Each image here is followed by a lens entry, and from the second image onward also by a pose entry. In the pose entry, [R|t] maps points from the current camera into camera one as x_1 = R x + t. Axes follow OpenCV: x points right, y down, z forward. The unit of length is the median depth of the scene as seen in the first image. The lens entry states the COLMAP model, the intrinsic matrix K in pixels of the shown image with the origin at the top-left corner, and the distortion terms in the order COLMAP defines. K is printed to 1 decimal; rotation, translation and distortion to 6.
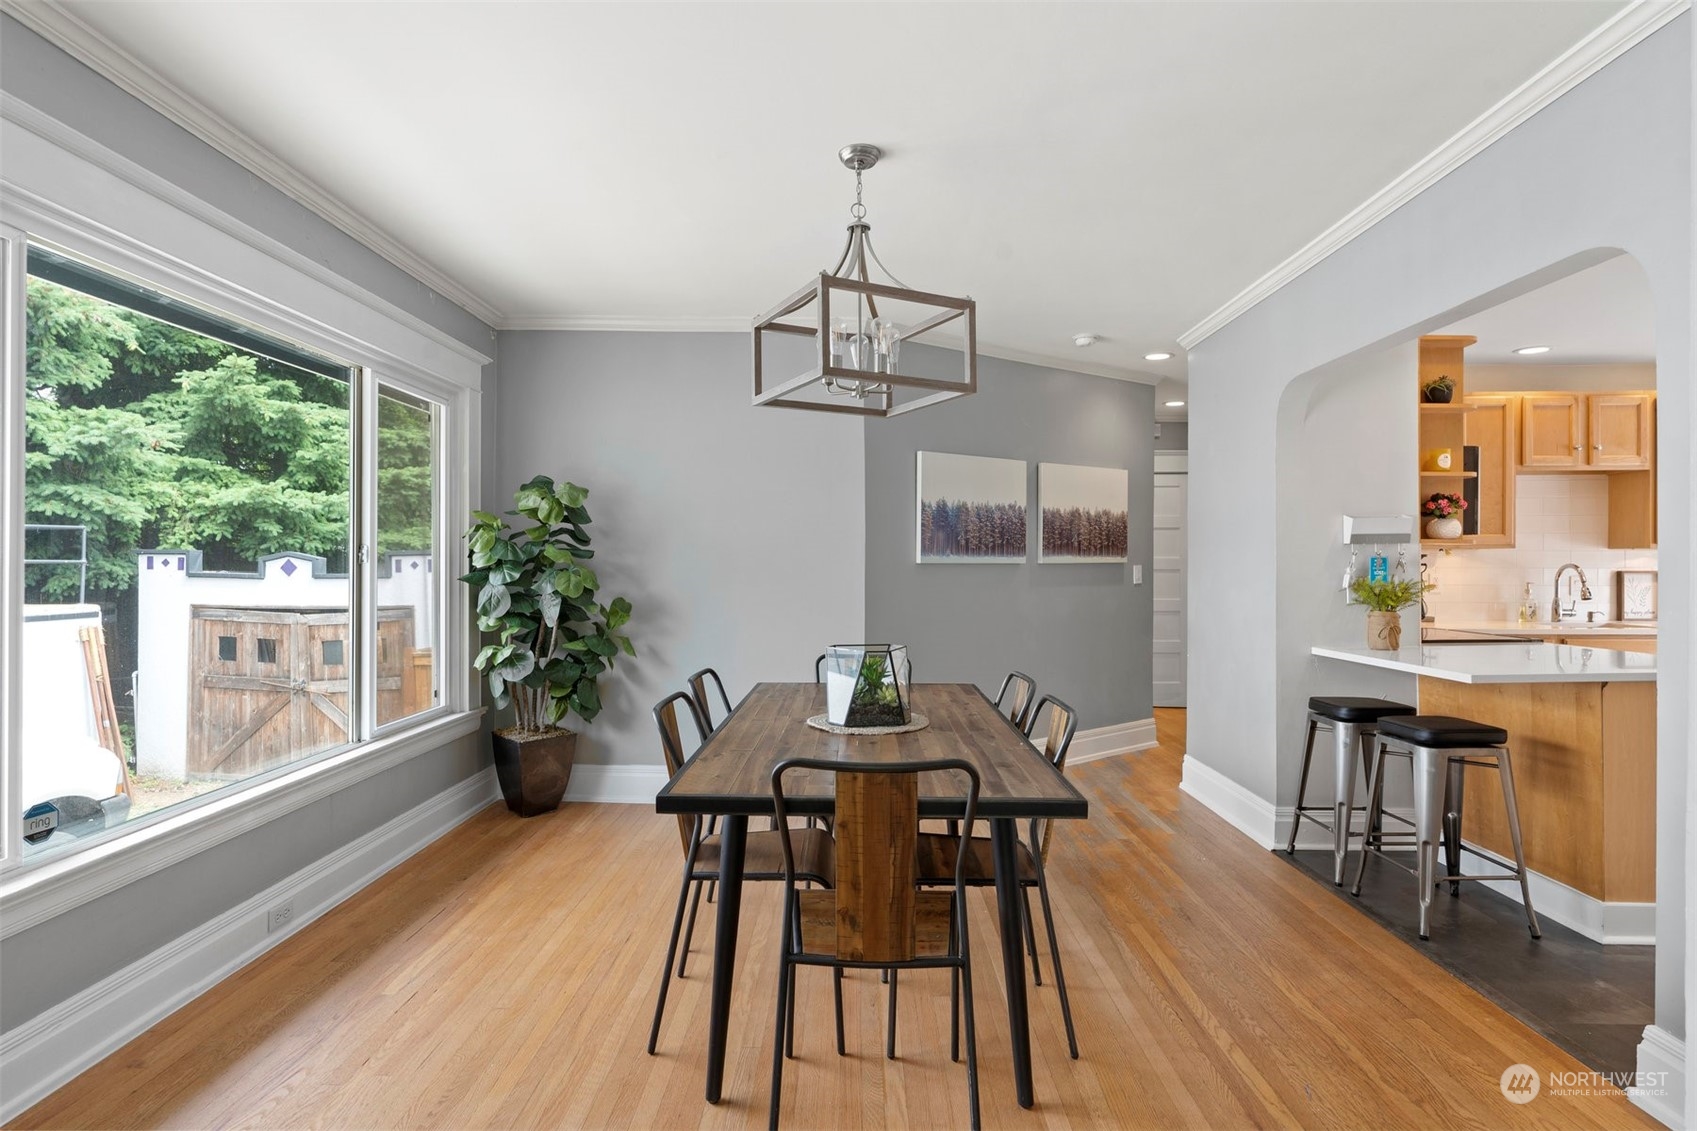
lens RADIAL K [[885.0, 0, 848.5], [0, 885.0, 565.5], [0, 0, 1]] dist [-0.001374, -0.000393]
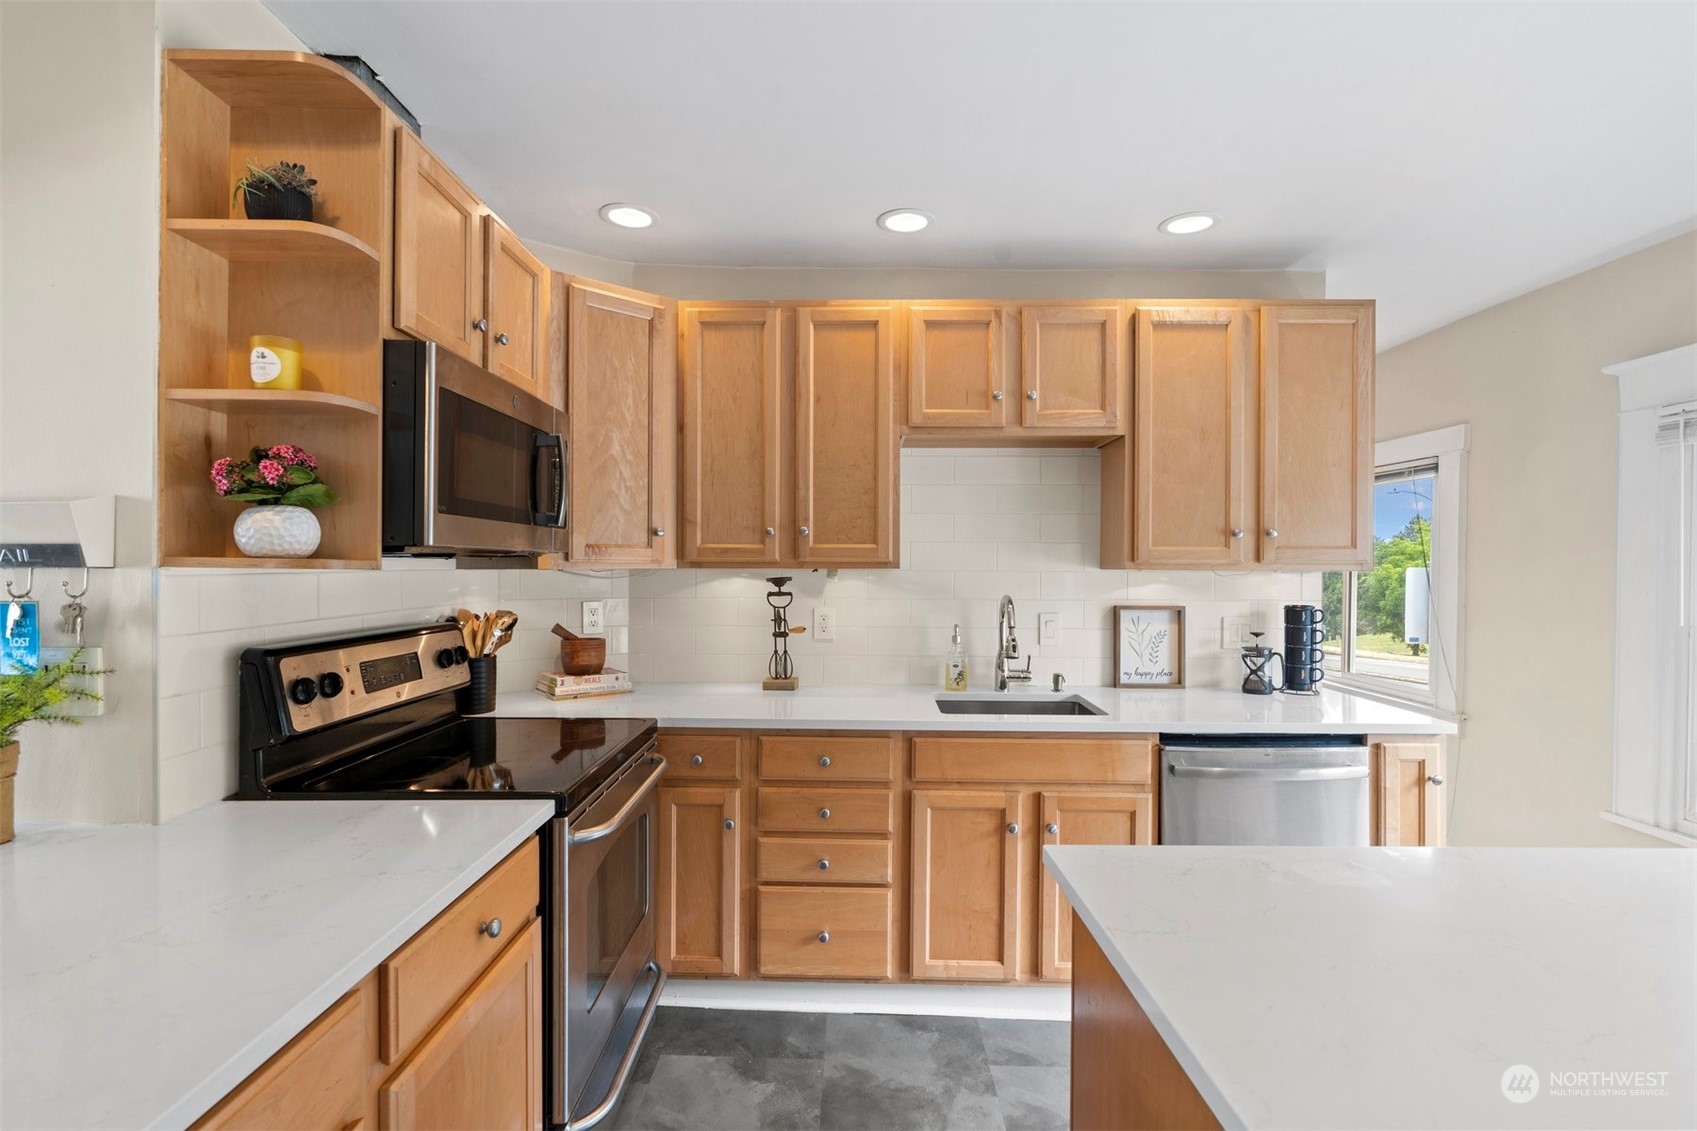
lens RADIAL K [[771.1, 0, 848.5], [0, 771.1, 565.5], [0, 0, 1]] dist [-0.001091, -0.000115]
pose [[0.999958, 0.005887, 0.006988, 0.720071], [-0.005825, 0.999943, -0.008955, -0.016517], [-0.007040, 0.008913, 0.999935, 0.492882]]
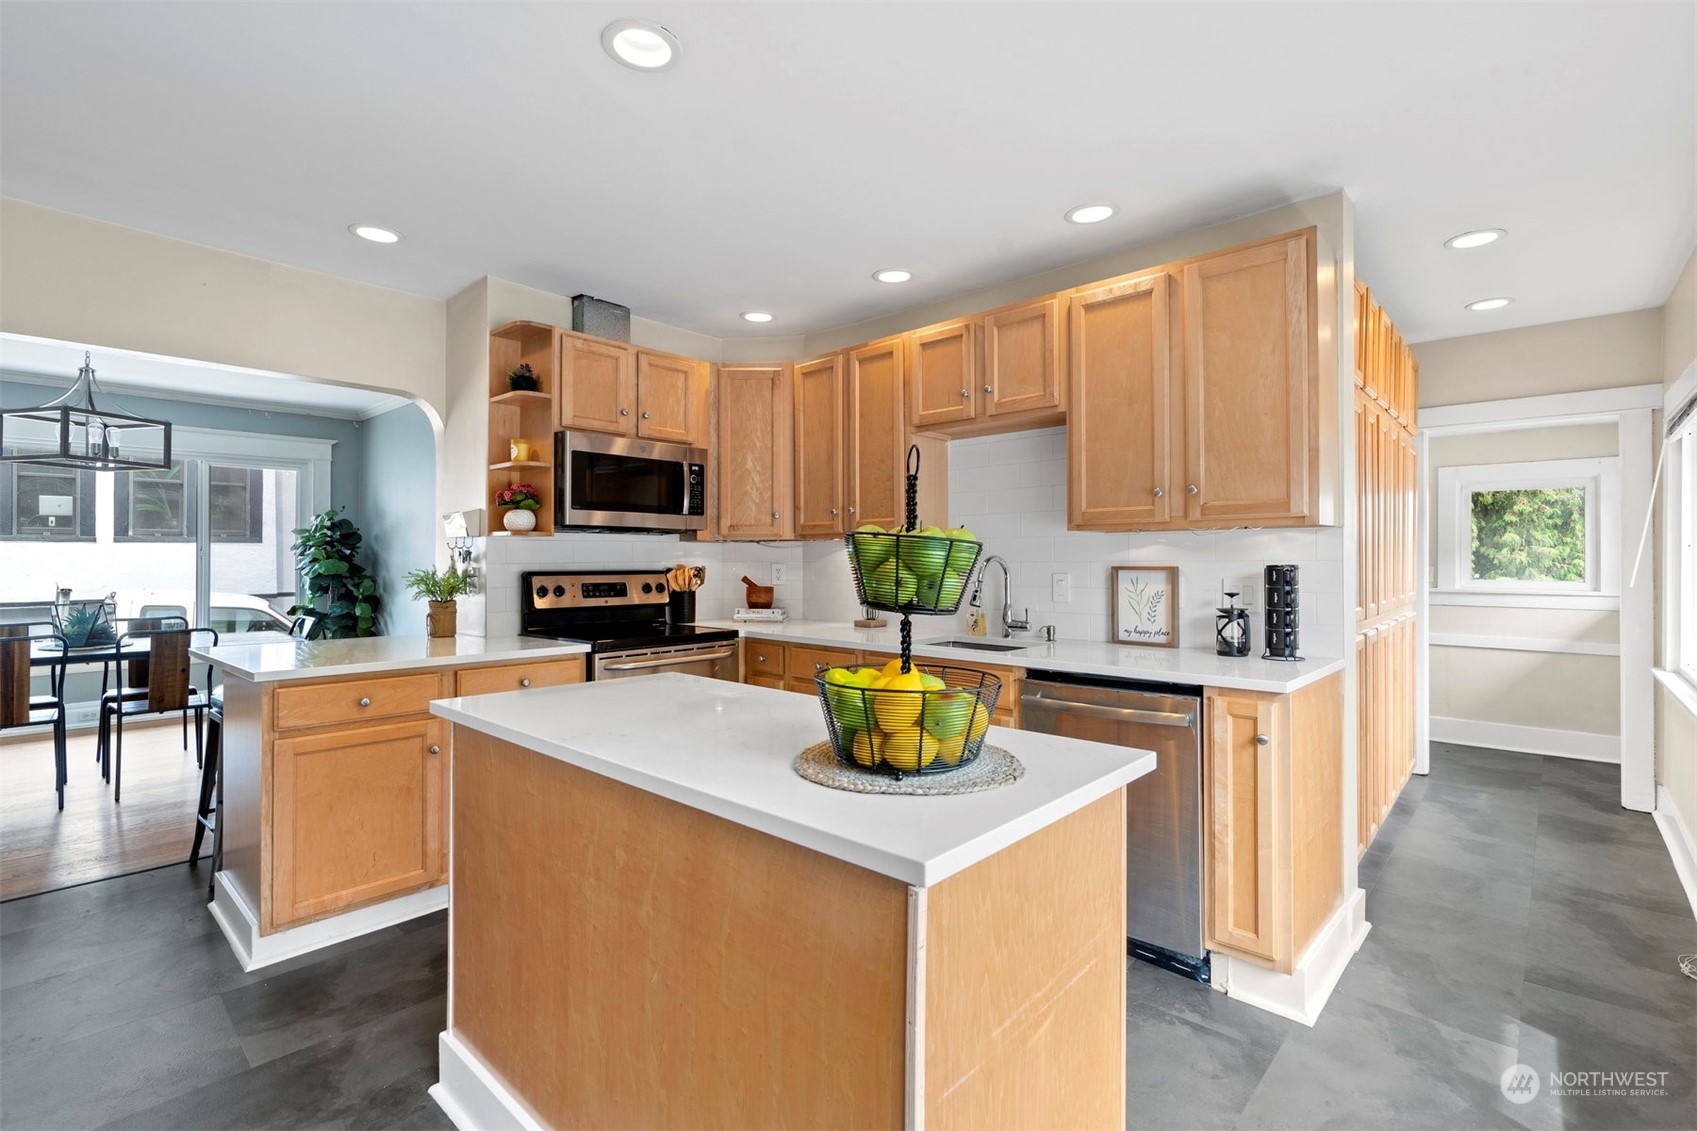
lens RADIAL K [[777.3, 0, 852.2], [0, 777.3, 553.6], [0, 0, 1]] dist [0.000391, -0.000052]
pose [[0.744680, -0.005298, -0.667401, 1.169599], [-0.005156, 0.999893, -0.013690, 0.005864], [0.667402, 0.013636, 0.744573, 0.468047]]
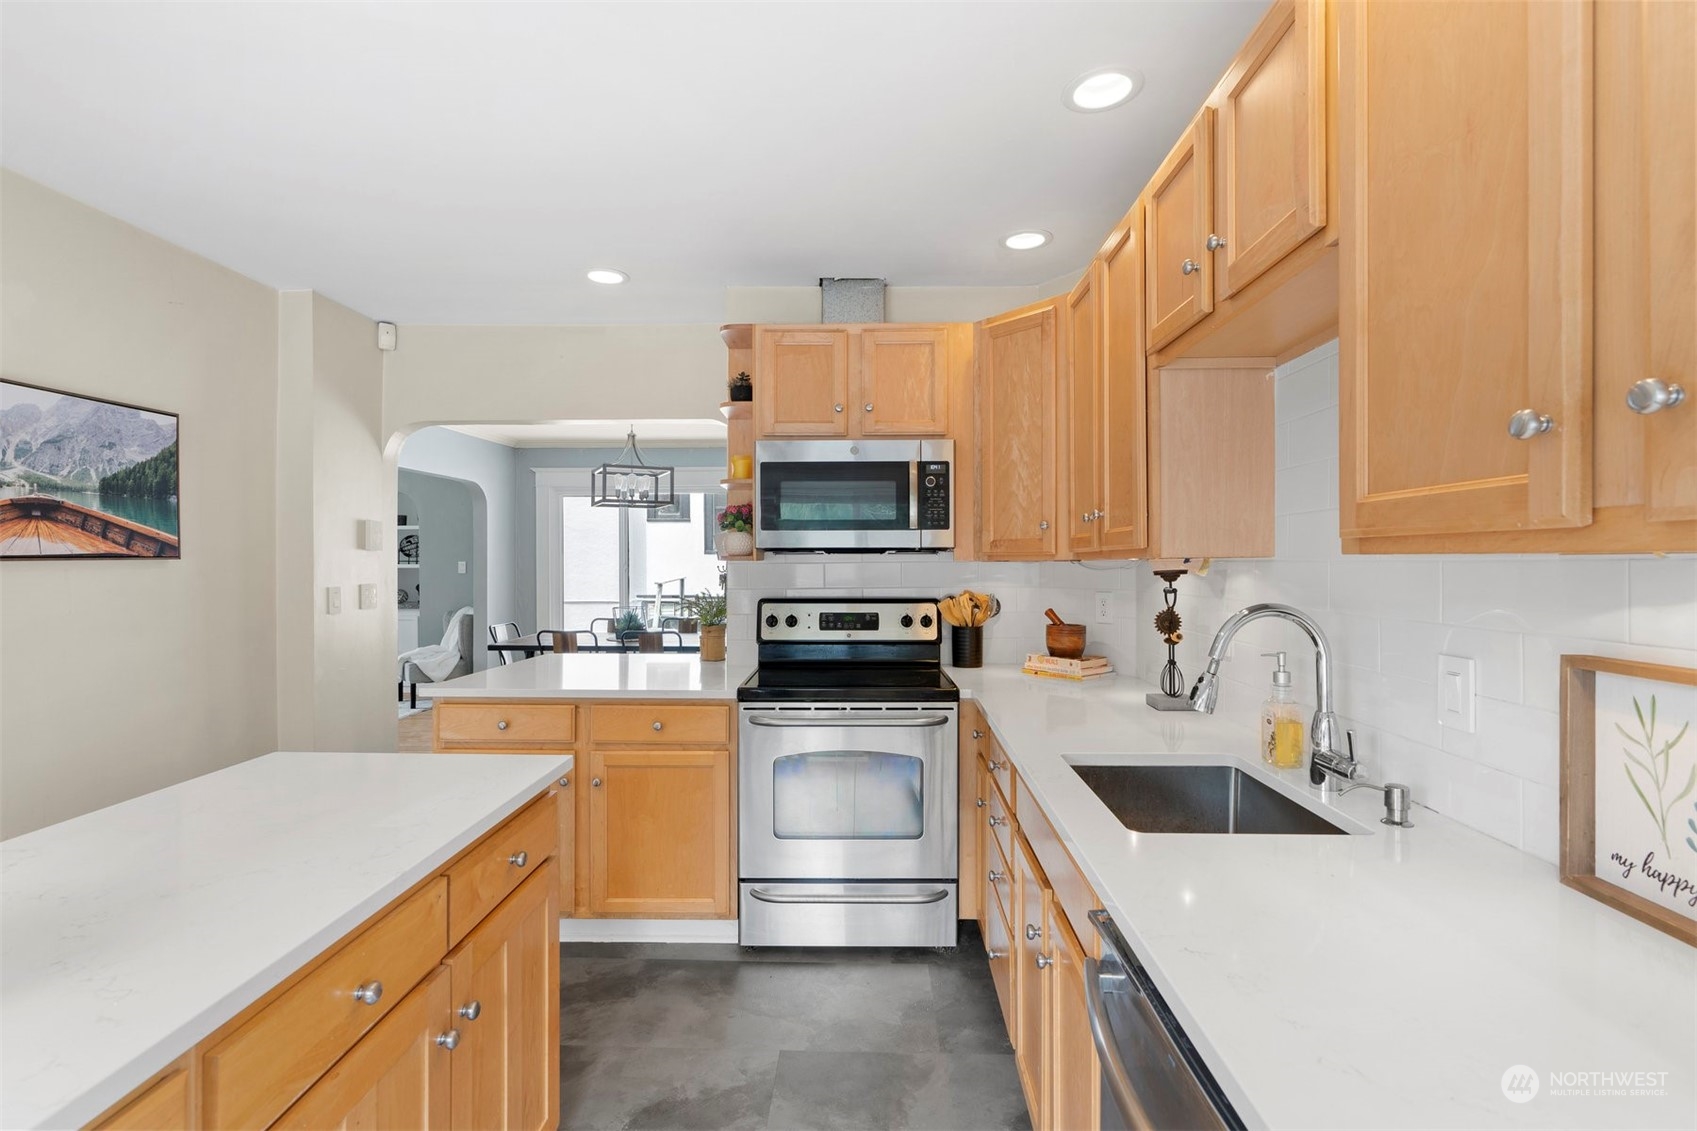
lens RADIAL K [[770.7, 0, 850.3], [0, 770.7, 562.2], [0, 0, 1]] dist [-0.000582, 0.000200]
pose [[-0.011607, 0.002523, -0.999929, 1.121578], [-0.004698, 0.999986, 0.002578, -0.017411], [0.999922, 0.004728, -0.011595, 0.864745]]
